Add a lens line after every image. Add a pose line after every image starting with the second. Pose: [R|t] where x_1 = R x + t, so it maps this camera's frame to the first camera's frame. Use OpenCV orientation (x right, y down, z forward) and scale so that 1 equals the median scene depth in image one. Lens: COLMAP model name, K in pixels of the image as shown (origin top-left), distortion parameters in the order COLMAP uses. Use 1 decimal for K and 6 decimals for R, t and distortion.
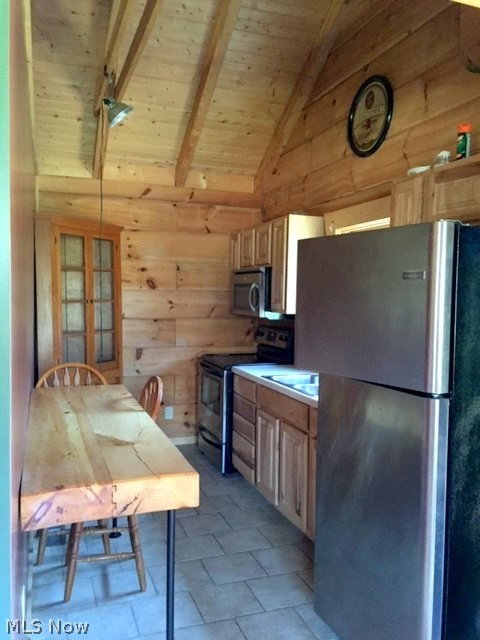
lens RADIAL K [[550.1, 0, 240.9], [0, 550.1, 319.4], [0, 0, 1]] dist [0.064926, -0.076133]
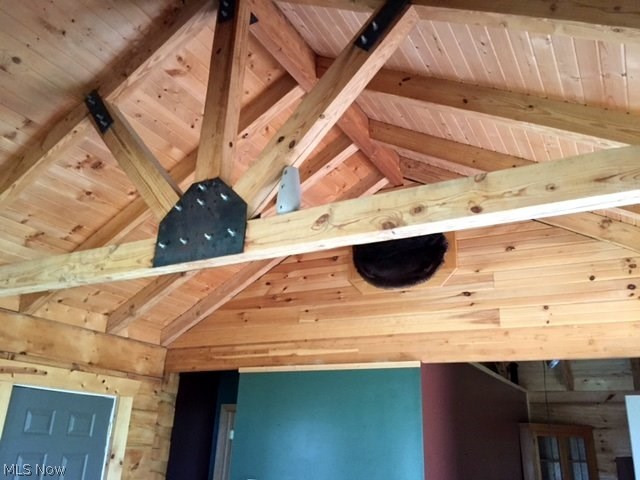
lens RADIAL K [[550.1, 0, 322.4], [0, 550.1, 236.7], [0, 0, 1]] dist [0.064926, -0.076133]
pose [[0.649778, -0.272345, -0.709660, 0.430501], [-0.070577, 0.907962, -0.413068, 0.017750], [0.756840, 0.318488, 0.570752, -0.392527]]
